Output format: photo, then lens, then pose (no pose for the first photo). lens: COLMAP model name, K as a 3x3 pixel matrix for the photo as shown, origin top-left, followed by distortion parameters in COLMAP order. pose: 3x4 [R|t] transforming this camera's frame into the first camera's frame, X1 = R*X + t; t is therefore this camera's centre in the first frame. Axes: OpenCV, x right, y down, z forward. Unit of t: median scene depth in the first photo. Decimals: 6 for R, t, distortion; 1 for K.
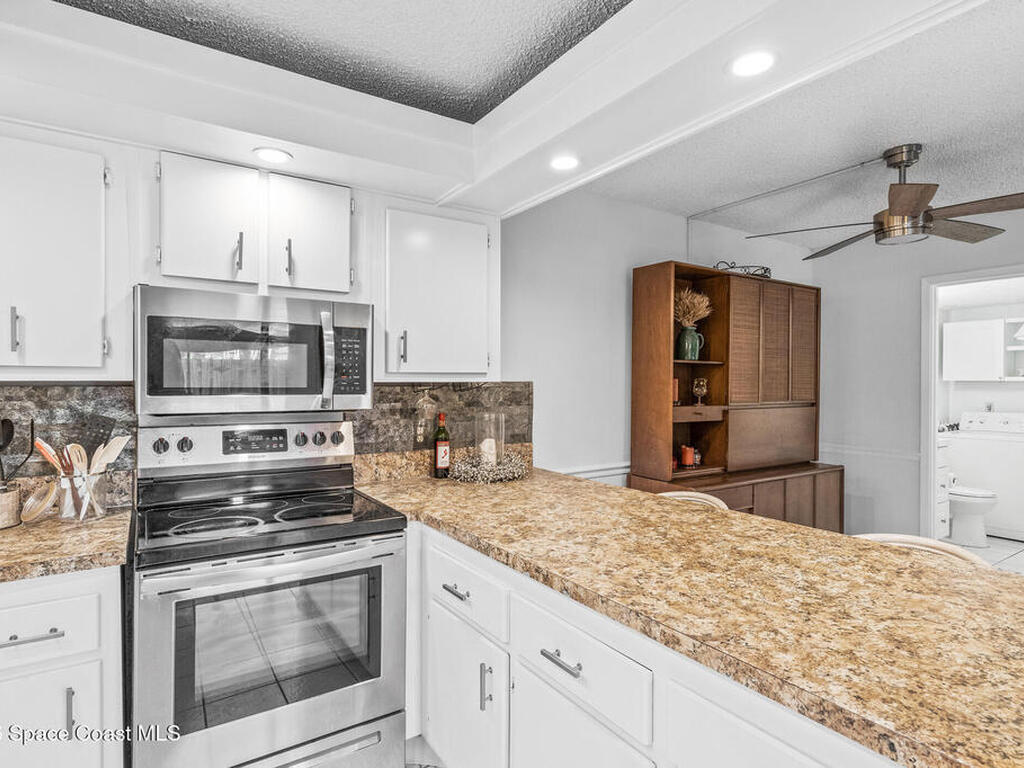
lens RADIAL K [[554.3, 0, 512.0], [0, 554.3, 384.0], [0, 0, 1]] dist [-0.001611, 0.001970]
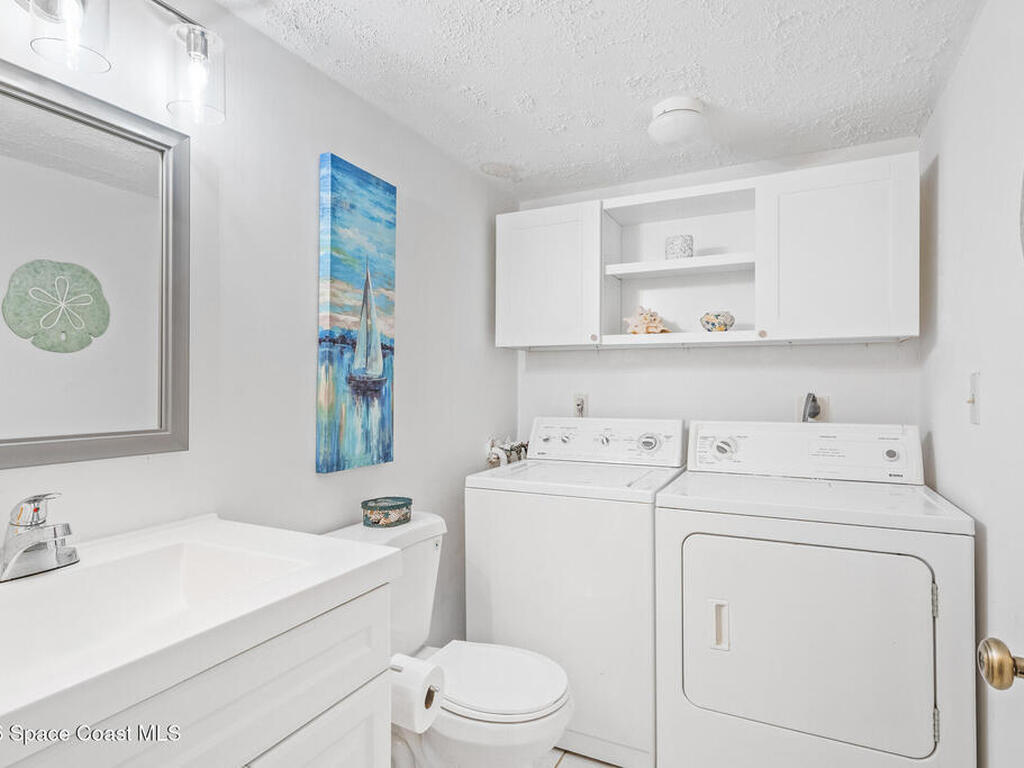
lens RADIAL K [[565.5, 0, 509.4], [0, 565.5, 375.5], [0, 0, 1]] dist [0.002140, 0.001189]
pose [[0.869882, 0.005356, 0.493230, 0.970747], [0.002969, 0.999866, -0.016093, 0.040409], [-0.493250, 0.015463, 0.869750, 1.042209]]
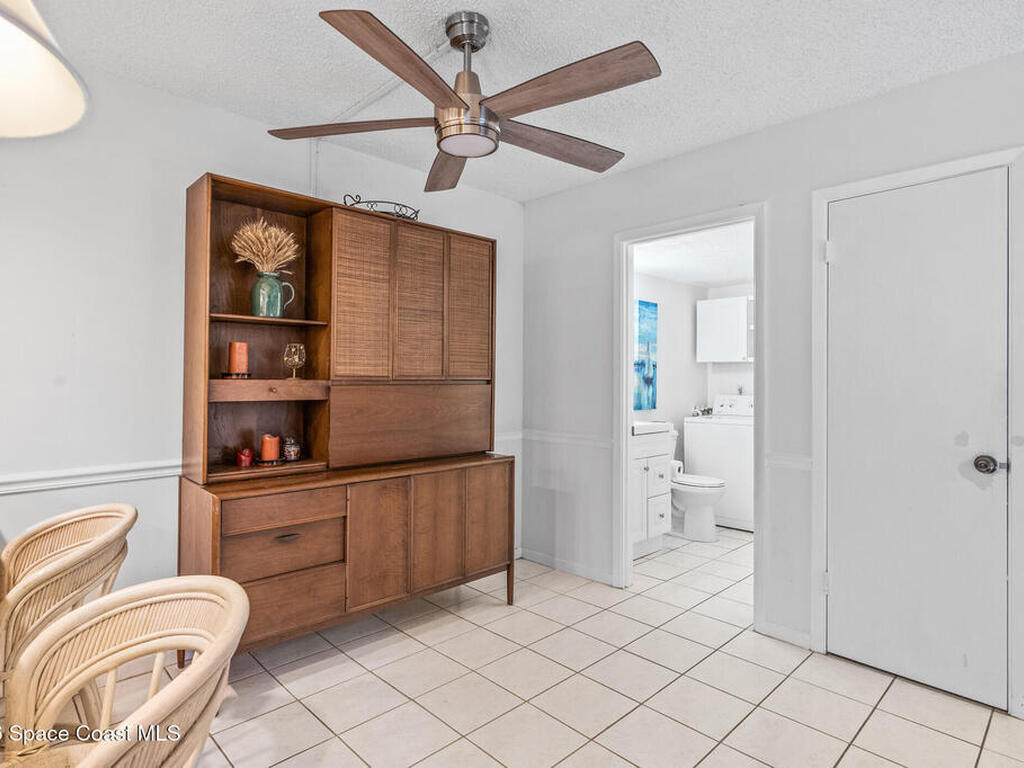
lens RADIAL K [[565.5, 0, 509.4], [0, 565.5, 375.5], [0, 0, 1]] dist [0.002140, 0.001189]
pose [[0.982708, 0.002172, 0.185150, 0.493056], [-0.001329, 0.999988, -0.004674, 0.036589], [-0.185158, 0.004347, 0.982699, 0.202569]]
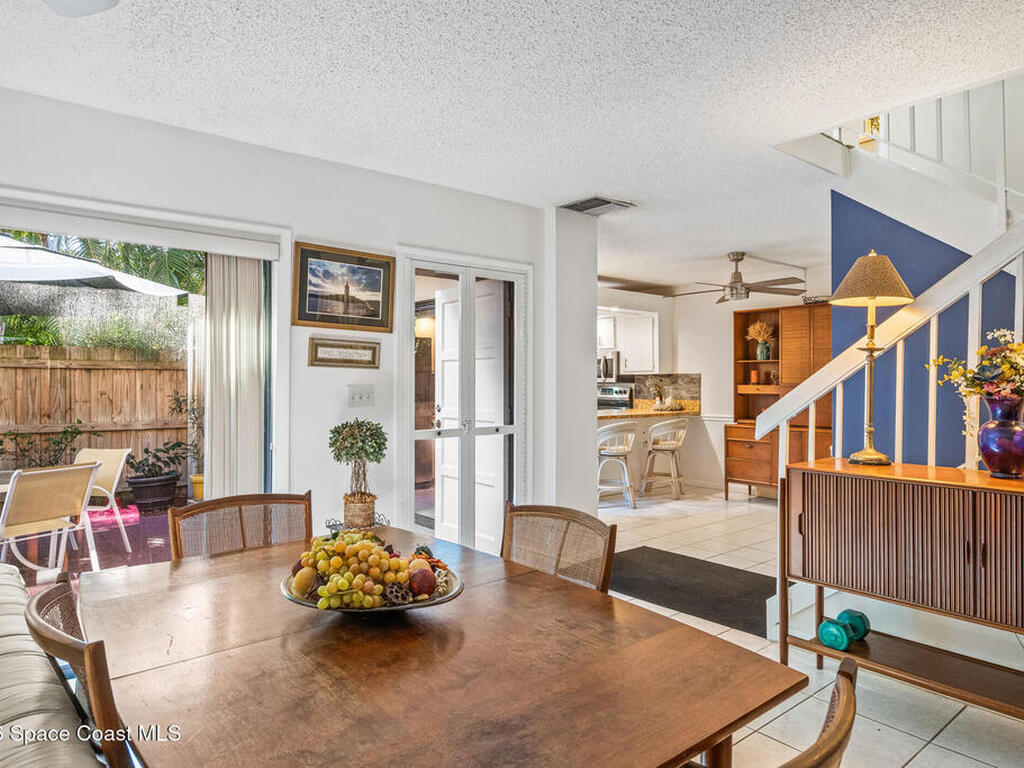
lens RADIAL K [[646.5, 0, 509.8], [0, 646.5, 377.0], [0, 0, 1]] dist [0.000925, 0.000246]
pose [[0.110739, -0.010079, -0.993798, 2.309530], [0.000366, 0.999949, -0.010100, 0.033117], [0.993849, 0.000755, 0.110738, -0.048087]]
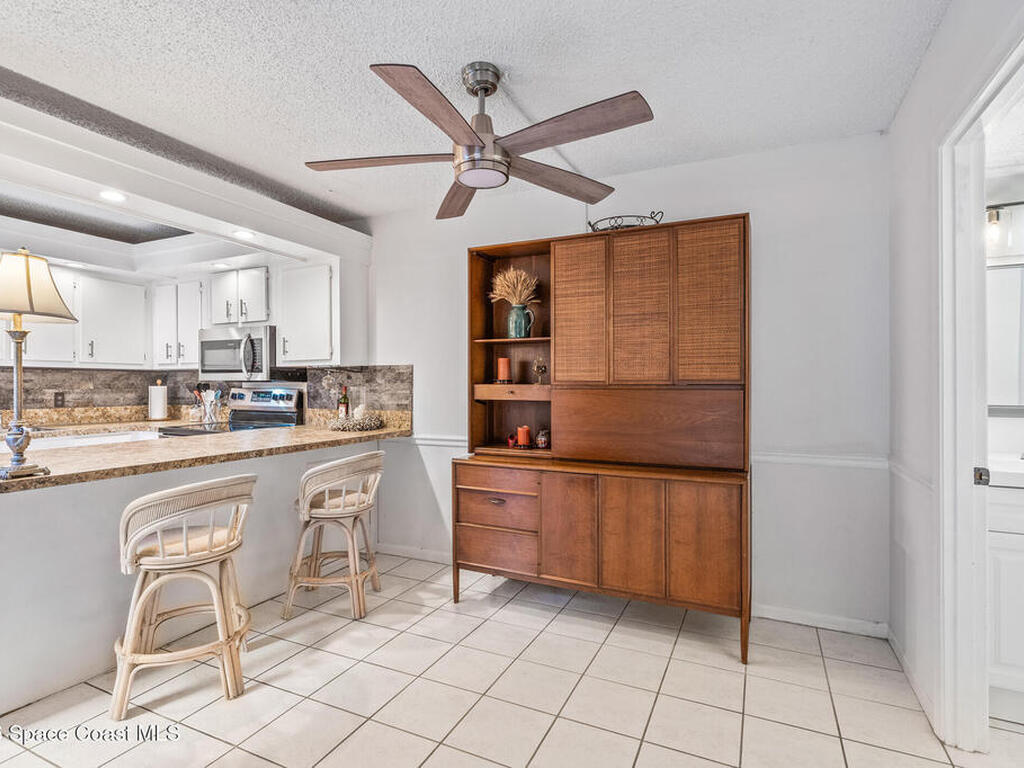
lens RADIAL K [[537.3, 0, 509.5], [0, 537.3, 381.6], [0, 0, 1]] dist [-0.000820, 0.001414]
pose [[0.516983, -0.005594, -0.855977, 1.129348], [0.002958, 0.999984, -0.004749, 0.038465], [0.855990, -0.000077, 0.516992, 0.489285]]
